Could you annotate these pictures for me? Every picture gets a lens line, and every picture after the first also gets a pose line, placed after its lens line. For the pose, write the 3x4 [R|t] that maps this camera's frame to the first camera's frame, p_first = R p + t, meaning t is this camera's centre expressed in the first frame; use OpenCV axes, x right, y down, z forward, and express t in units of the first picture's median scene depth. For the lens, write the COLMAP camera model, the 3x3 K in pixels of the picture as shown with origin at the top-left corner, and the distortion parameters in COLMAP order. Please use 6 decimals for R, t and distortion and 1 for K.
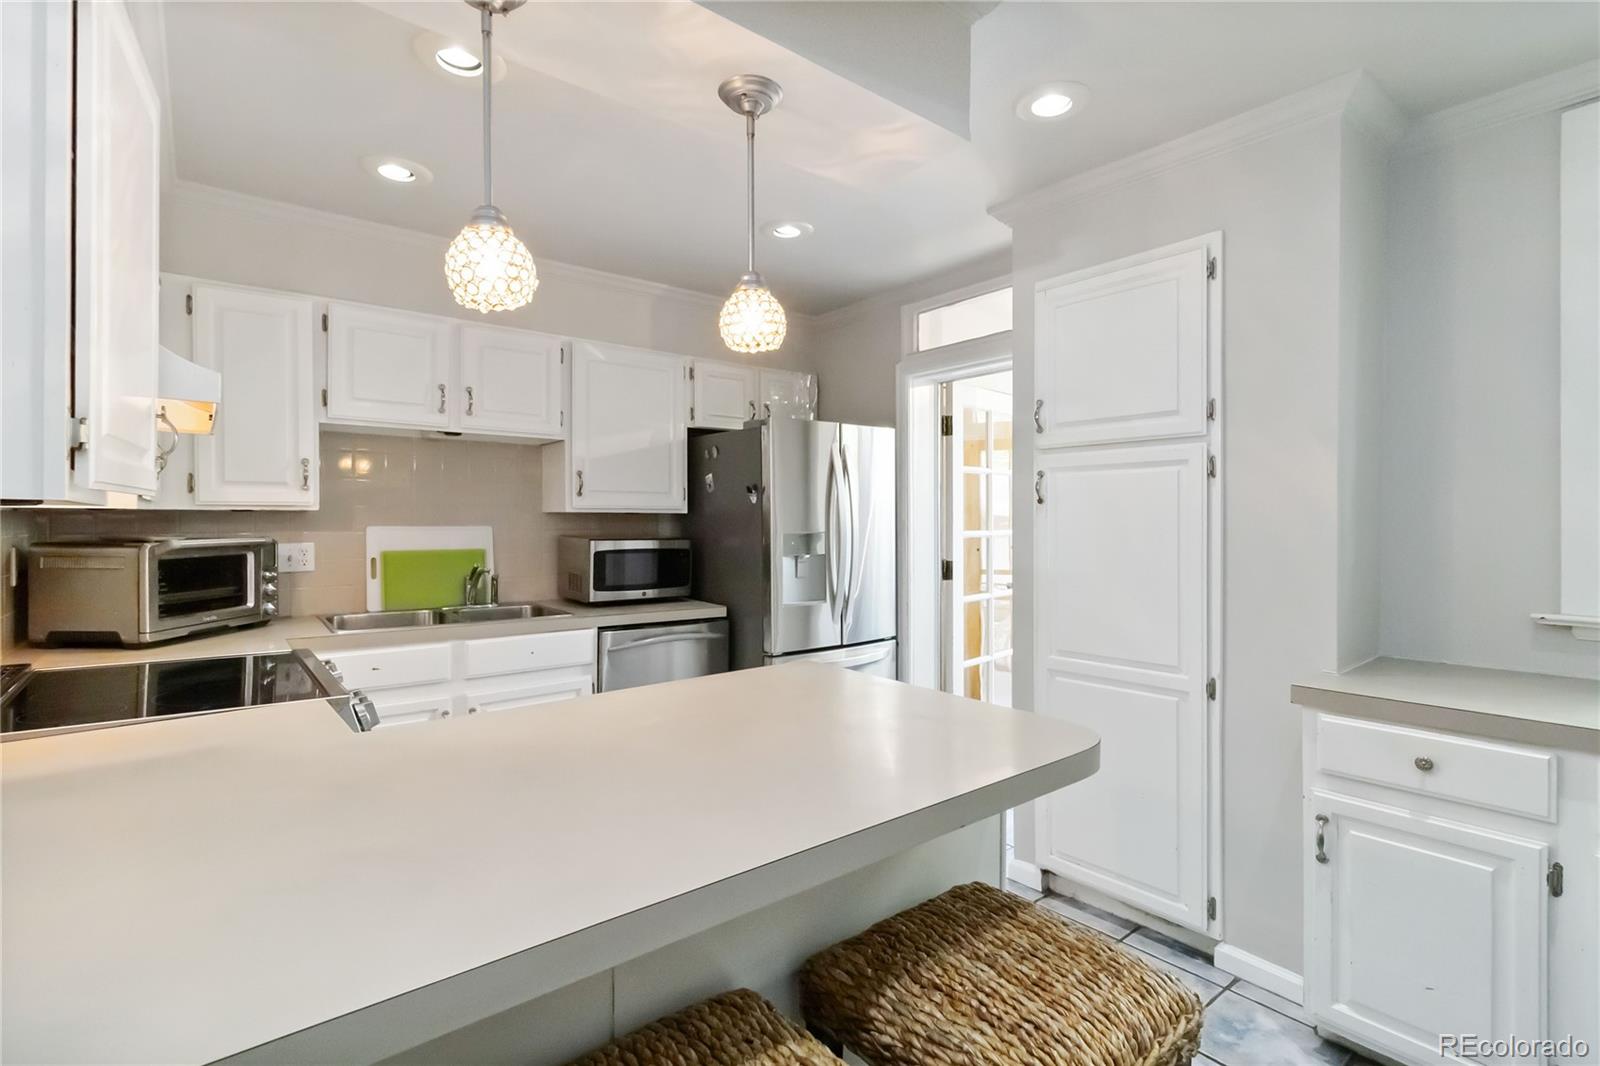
lens RADIAL K [[757.3, 0, 801.7], [0, 757.3, 525.7], [0, 0, 1]] dist [0.003205, 0.000336]
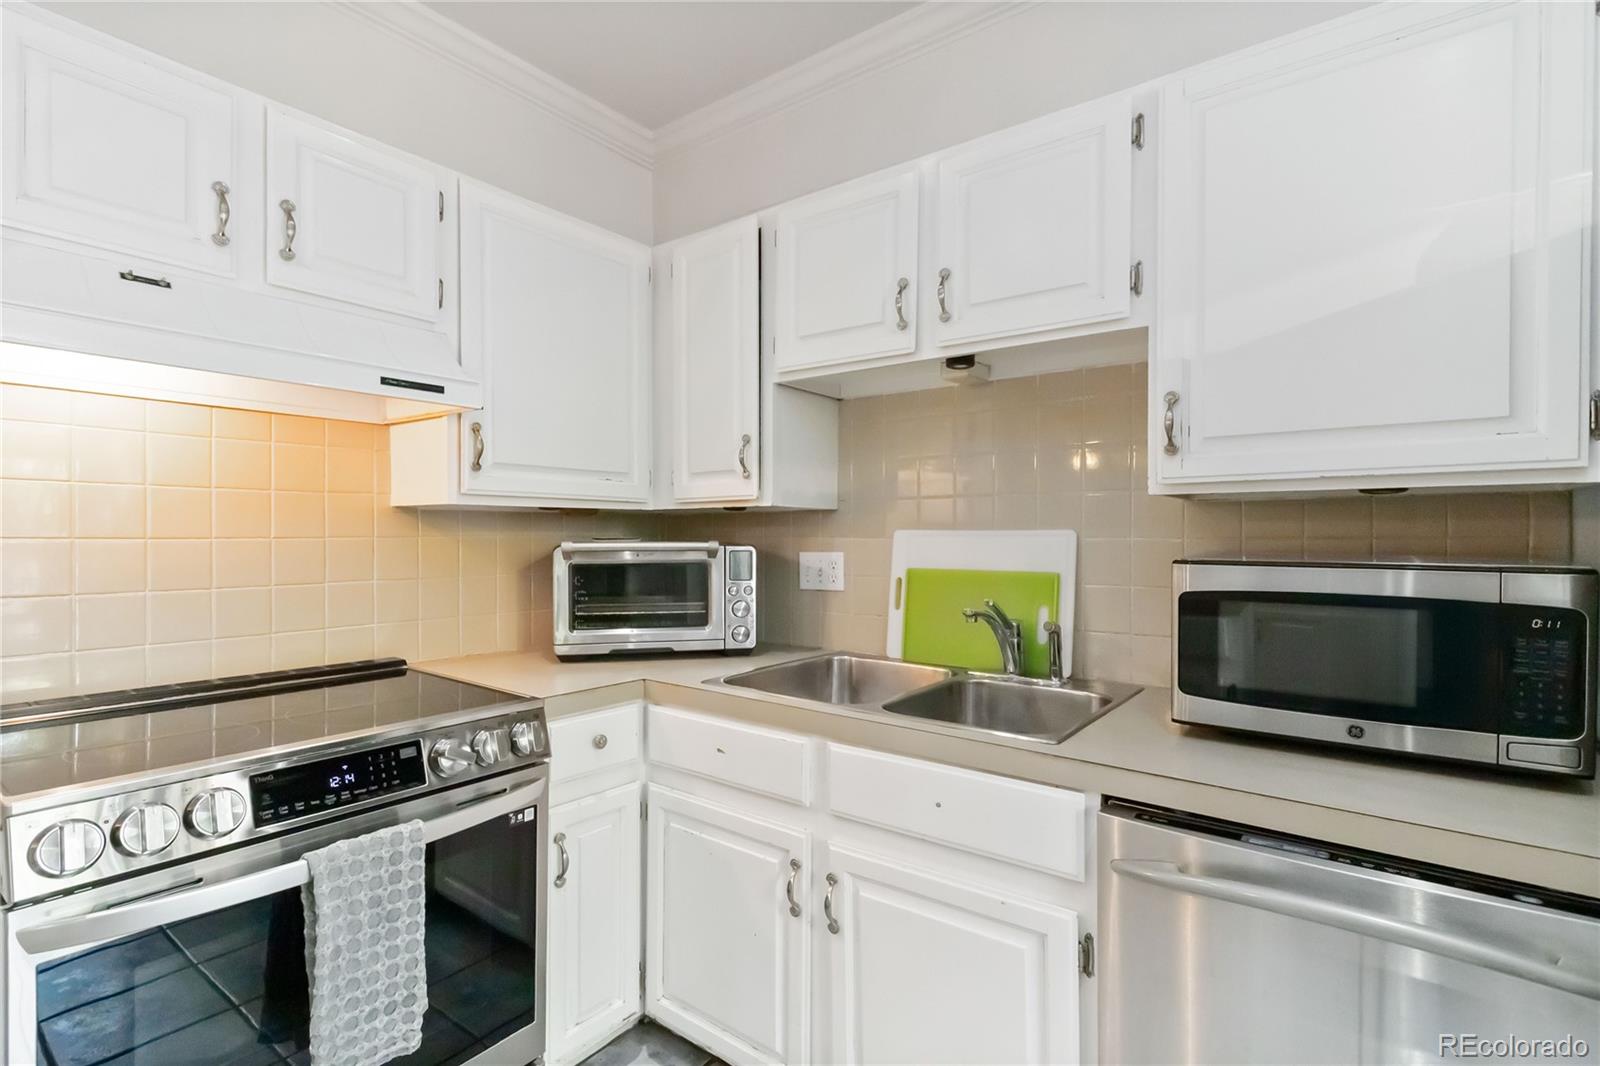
lens RADIAL K [[757.3, 0, 795.1], [0, 757.3, 538.6], [0, 0, 1]] dist [0.003205, 0.000336]
pose [[0.250976, 0.001560, -0.967992, 0.055879], [-0.011355, 0.999935, -0.001332, 0.010280], [0.967927, 0.011326, 0.250977, 0.771949]]
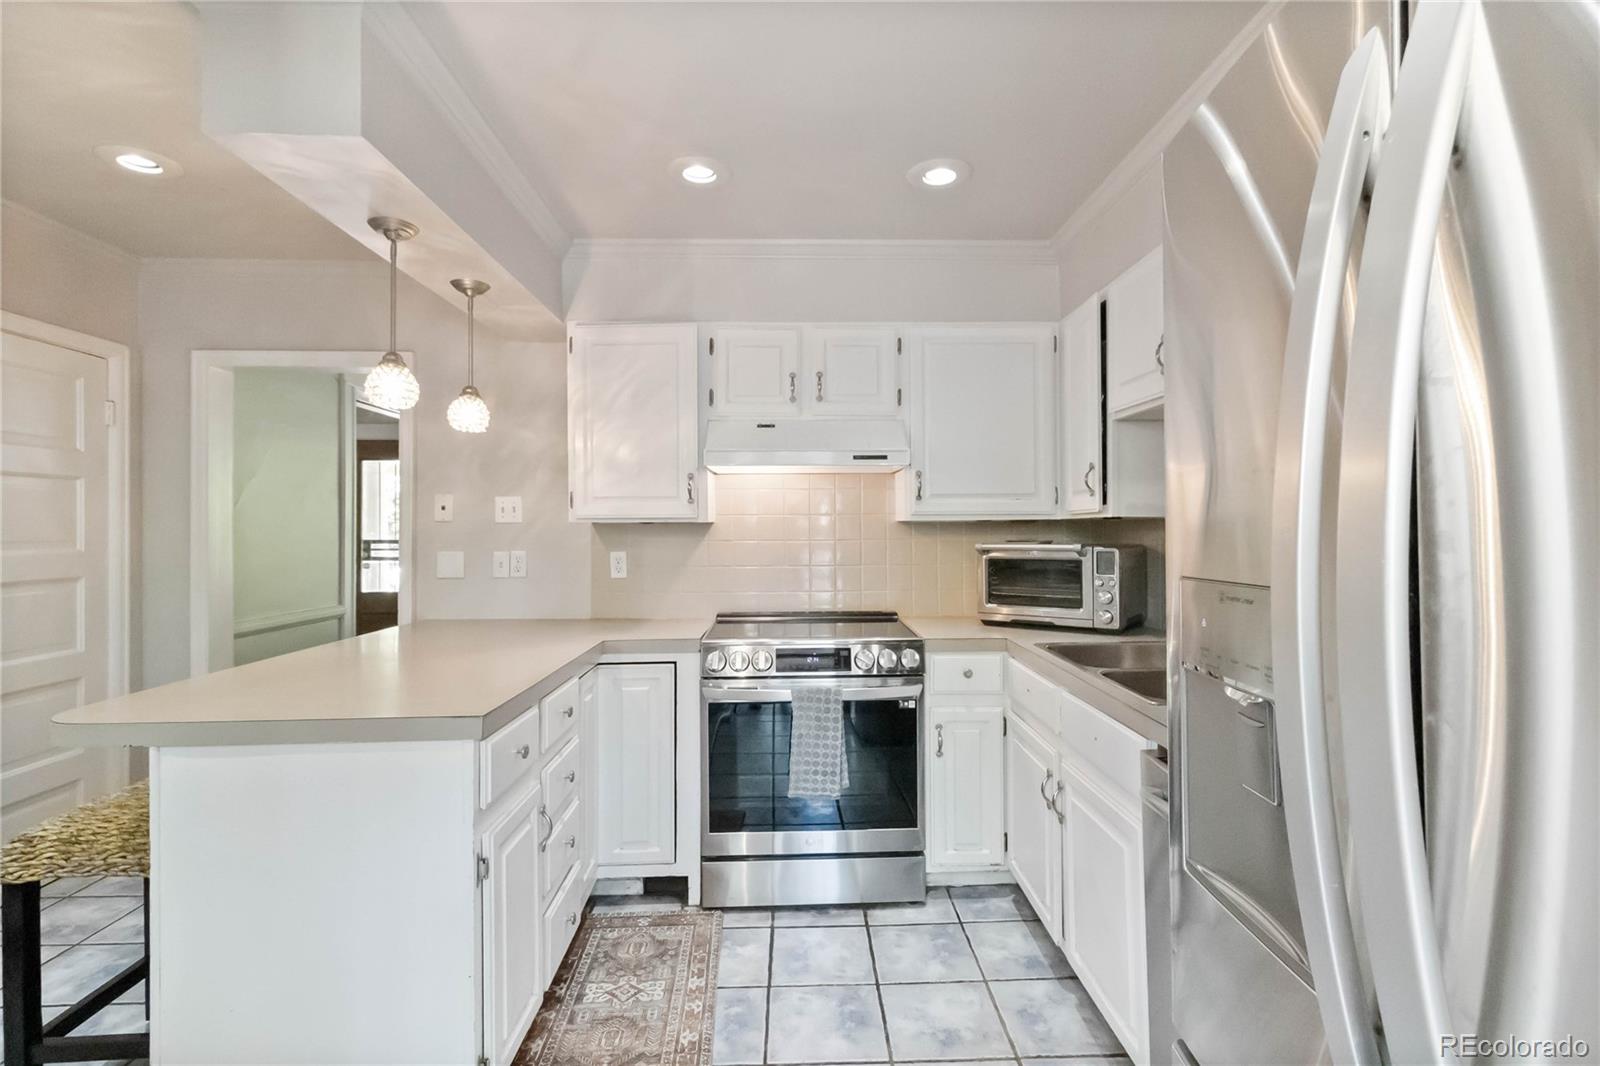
lens RADIAL K [[757.3, 0, 814.8], [0, 757.3, 521.9], [0, 0, 1]] dist [0.003205, 0.000336]
pose [[-0.602601, -0.007400, -0.798009, 0.280067], [-0.005400, 0.999972, -0.005196, -0.007058], [0.798025, 0.001178, -0.602624, 1.162028]]
